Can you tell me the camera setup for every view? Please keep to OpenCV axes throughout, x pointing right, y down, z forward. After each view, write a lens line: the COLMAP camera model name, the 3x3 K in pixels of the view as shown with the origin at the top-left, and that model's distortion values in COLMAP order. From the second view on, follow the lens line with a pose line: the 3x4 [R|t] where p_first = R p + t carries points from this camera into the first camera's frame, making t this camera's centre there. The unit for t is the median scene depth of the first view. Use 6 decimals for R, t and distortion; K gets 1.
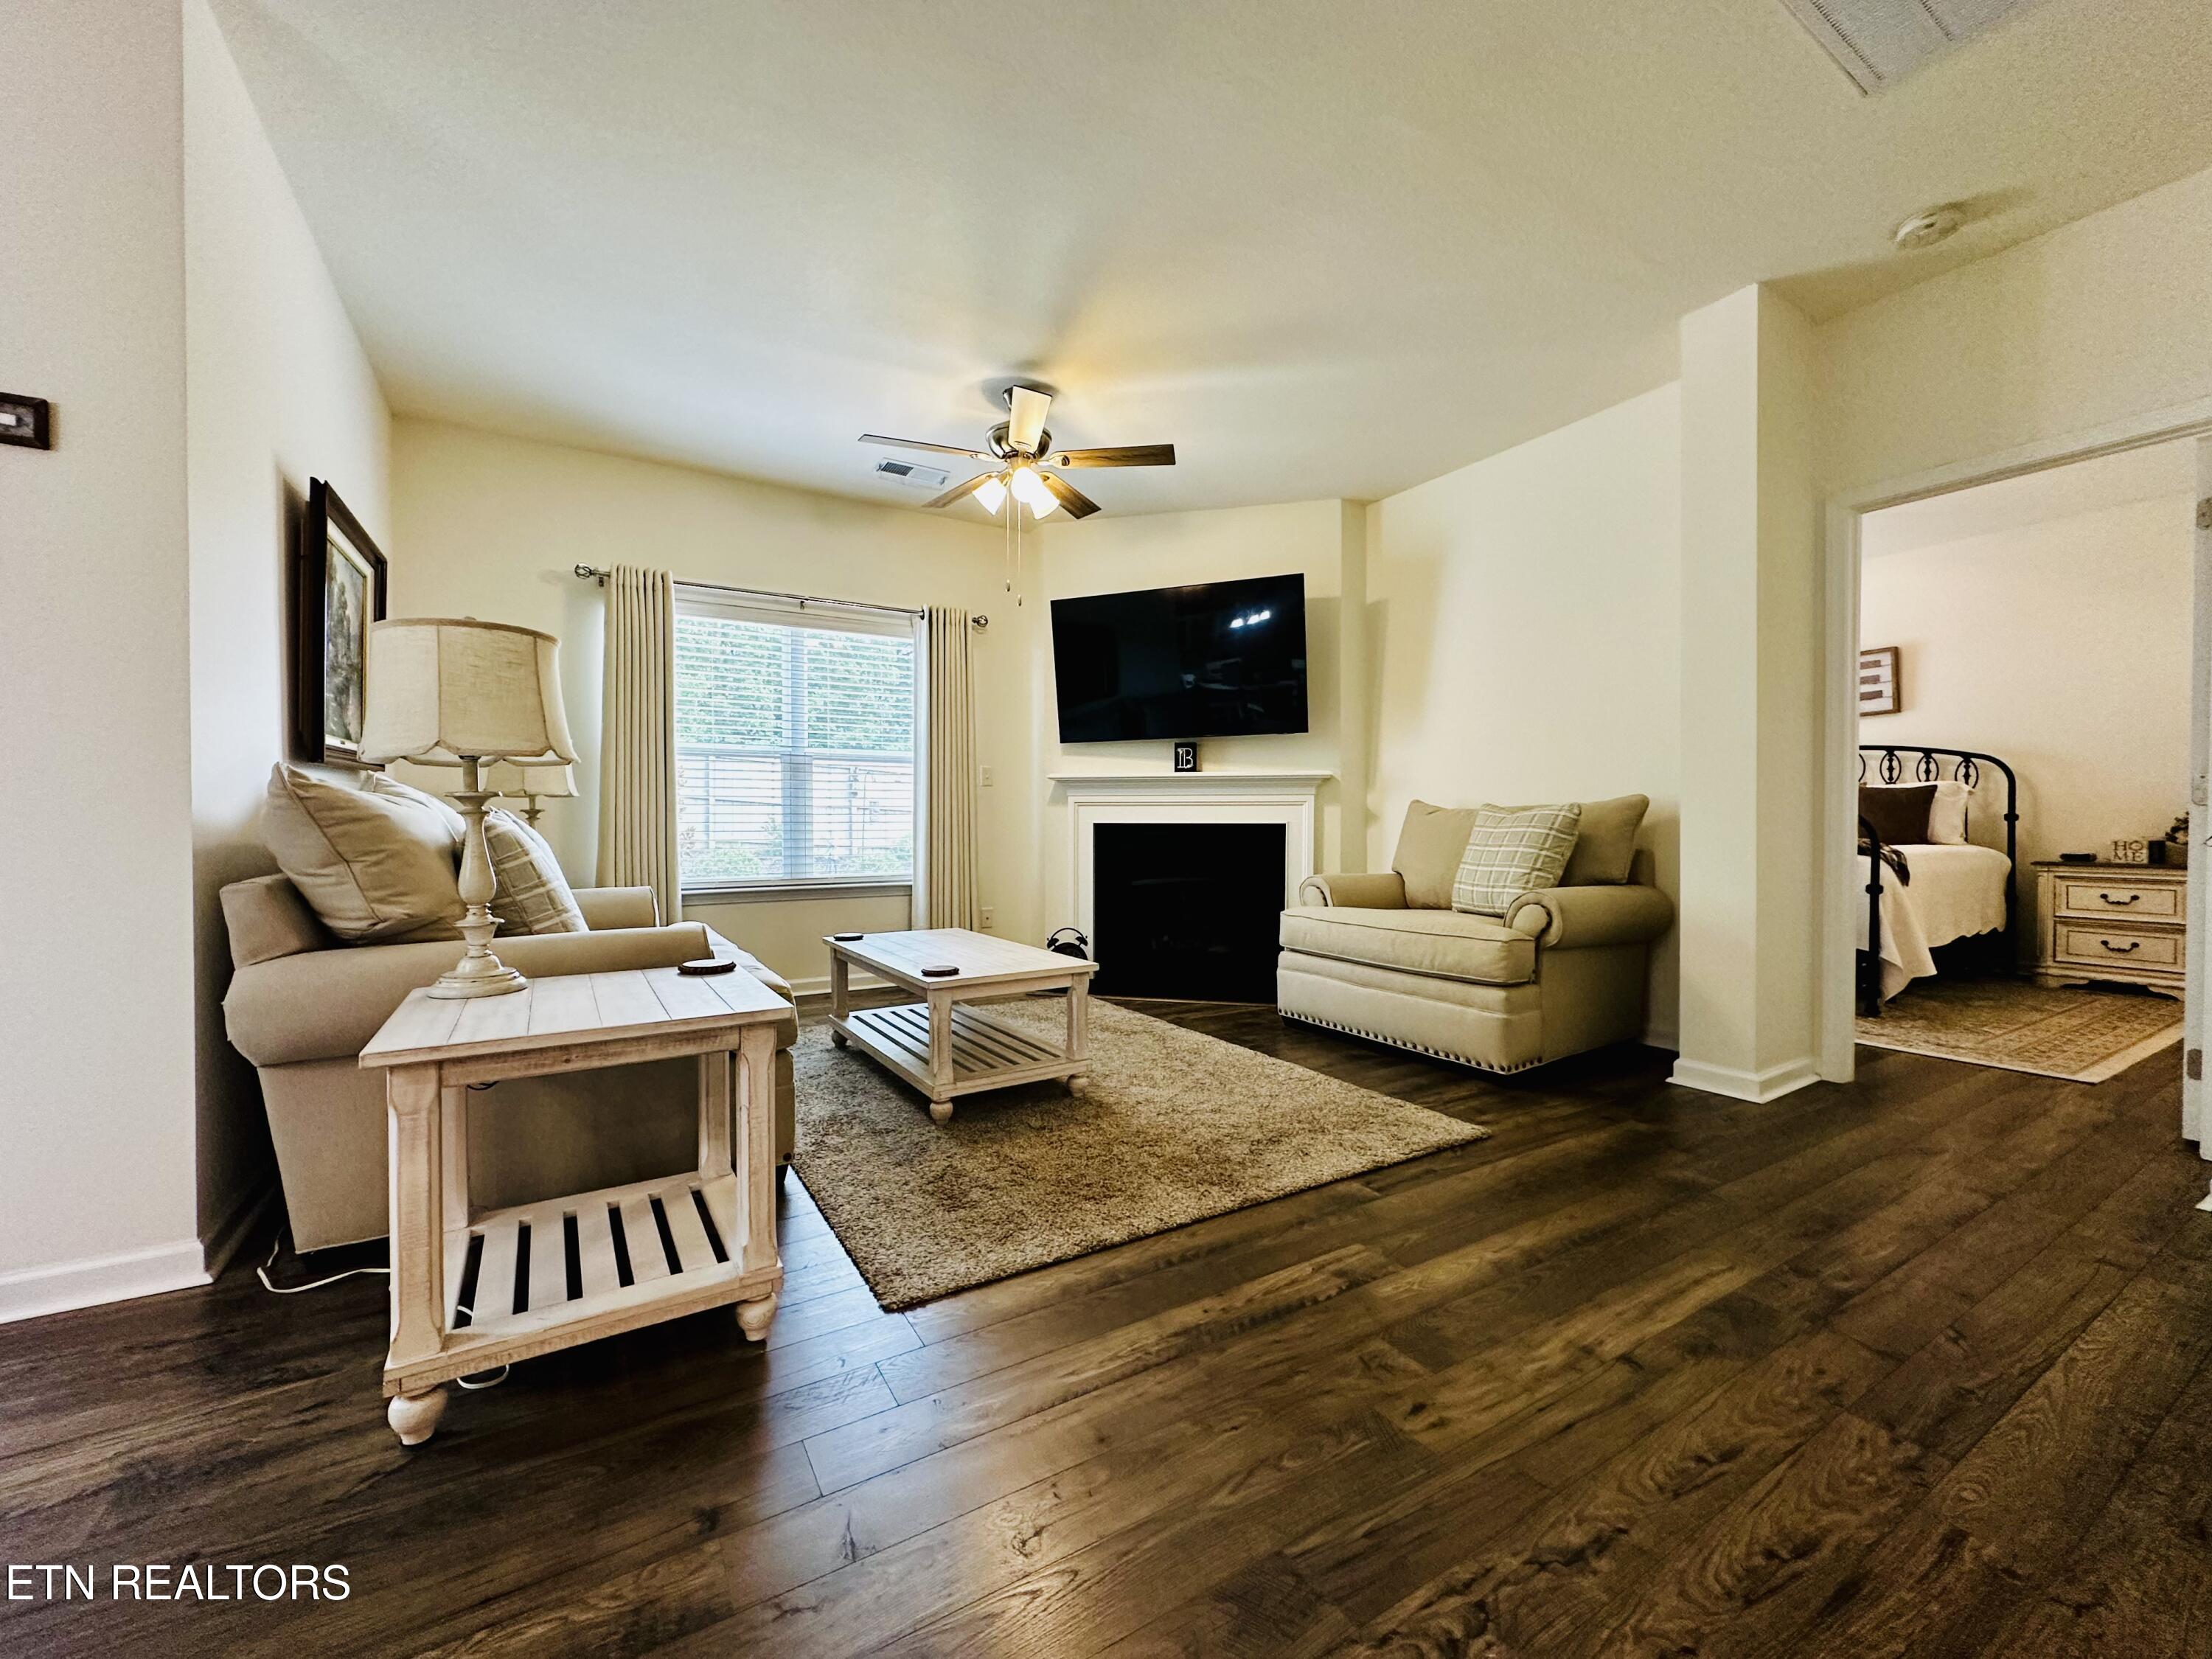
lens RADIAL K [[879.6, 0, 1107.8], [0, 879.6, 829.3], [0, 0, 1]] dist [-0.002219, 0.000392]
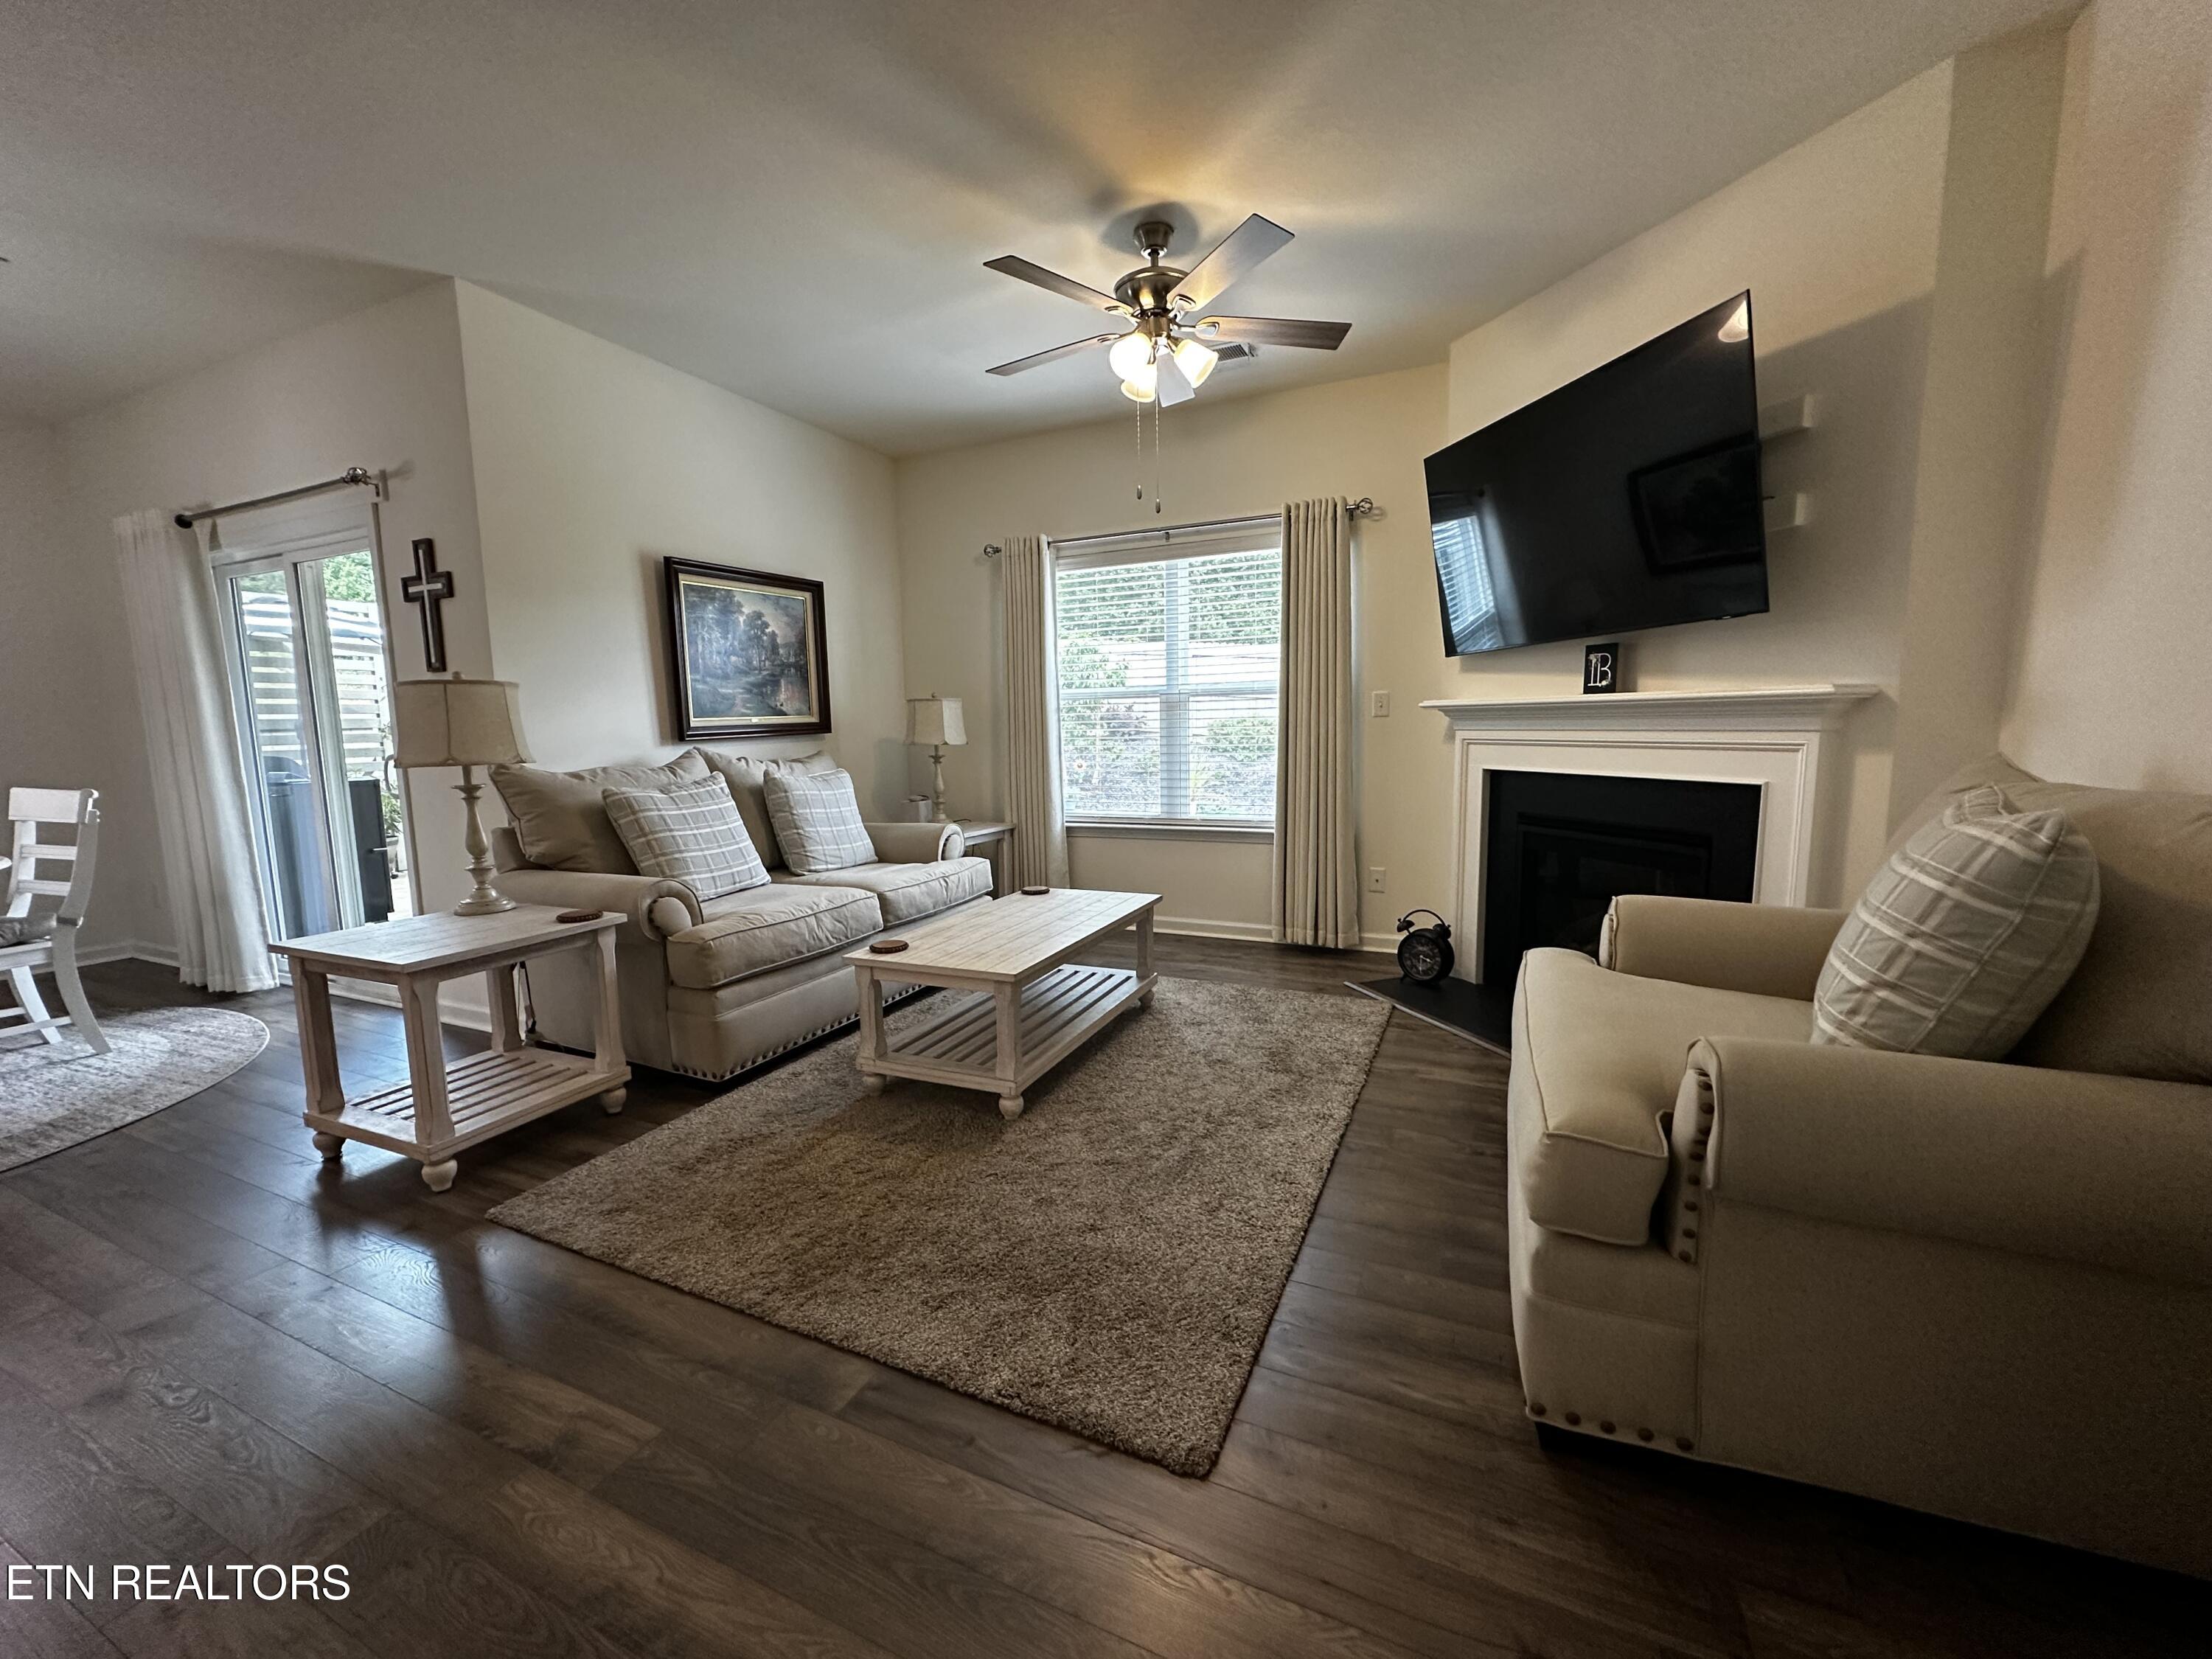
lens RADIAL K [[879.6, 0, 1107.8], [0, 879.6, 829.3], [0, 0, 1]] dist [-0.002219, 0.000392]
pose [[0.560639, 0.087510, -0.823423, 0.571923], [0.010727, 0.993549, 0.112894, -0.060106], [0.827991, -0.072126, 0.556084, 0.504692]]
